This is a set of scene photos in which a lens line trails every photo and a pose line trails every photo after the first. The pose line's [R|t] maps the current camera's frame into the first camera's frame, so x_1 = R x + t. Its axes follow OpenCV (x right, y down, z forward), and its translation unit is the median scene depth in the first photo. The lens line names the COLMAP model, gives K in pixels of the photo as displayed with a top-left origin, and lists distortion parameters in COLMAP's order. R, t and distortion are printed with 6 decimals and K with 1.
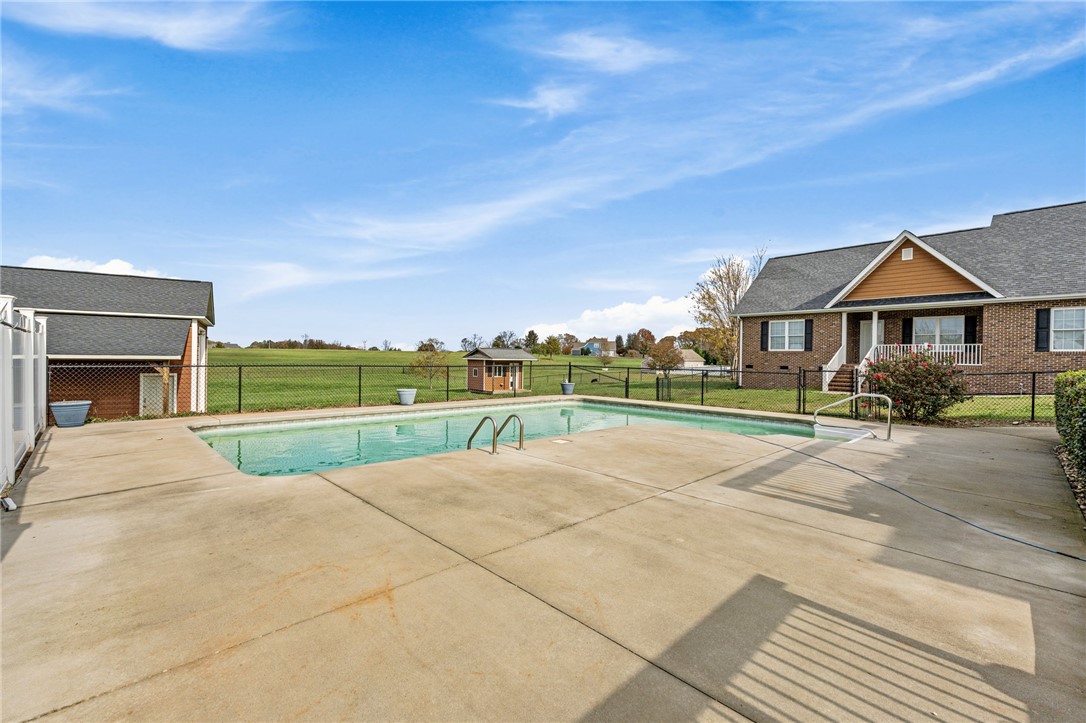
lens RADIAL K [[471.1, 0, 541.4], [0, 471.1, 360.0], [0, 0, 1]] dist [-0.008391, 0.001415]
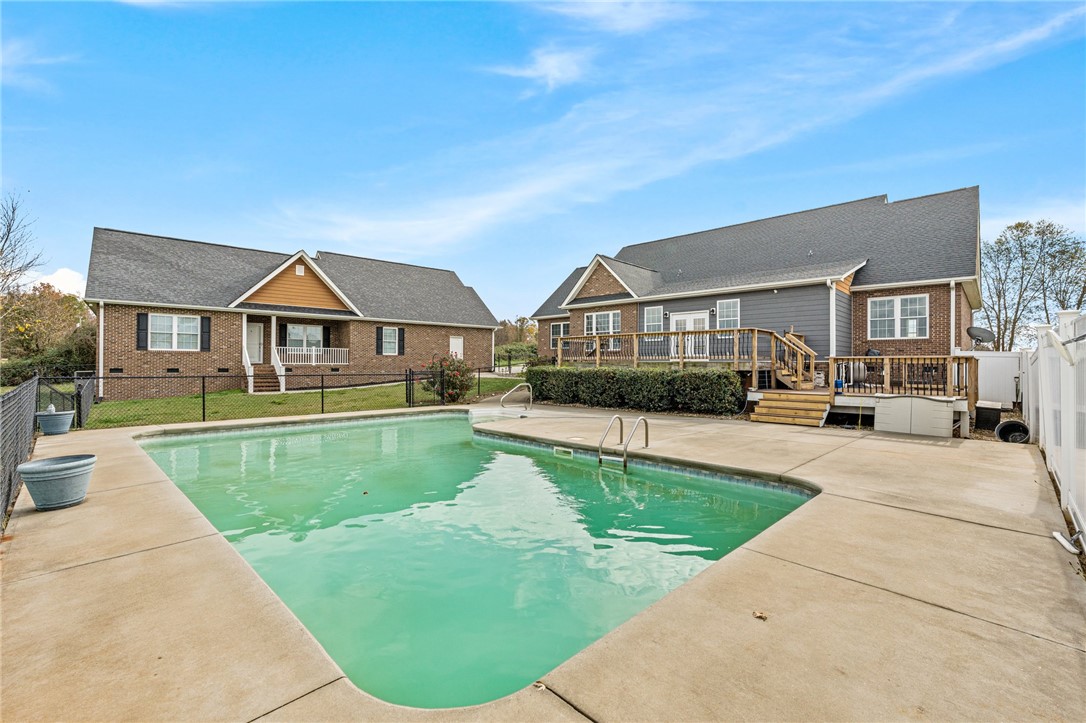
lens RADIAL K [[471.1, 0, 540.7], [0, 471.1, 358.7], [0, 0, 1]] dist [-0.008391, 0.001415]
pose [[-0.036972, -0.003751, 0.999309, -0.380525], [0.002830, 0.999989, 0.003858, -0.006773], [-0.999312, 0.002970, -0.036961, 0.404918]]
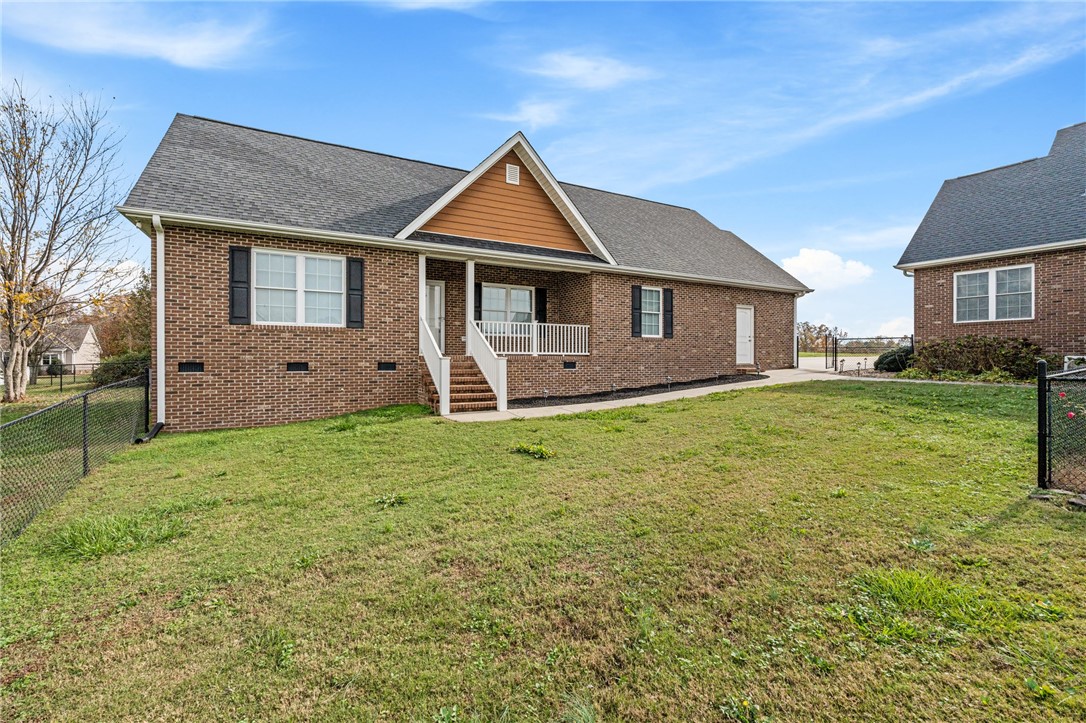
lens RADIAL K [[471.1, 0, 541.1], [0, 471.1, 359.1], [0, 0, 1]] dist [-0.008391, 0.001415]
pose [[0.181298, -0.019339, 0.983238, 0.163354], [0.006859, 0.999807, 0.018400, 0.004285], [-0.983404, 0.003408, 0.181396, 0.779587]]
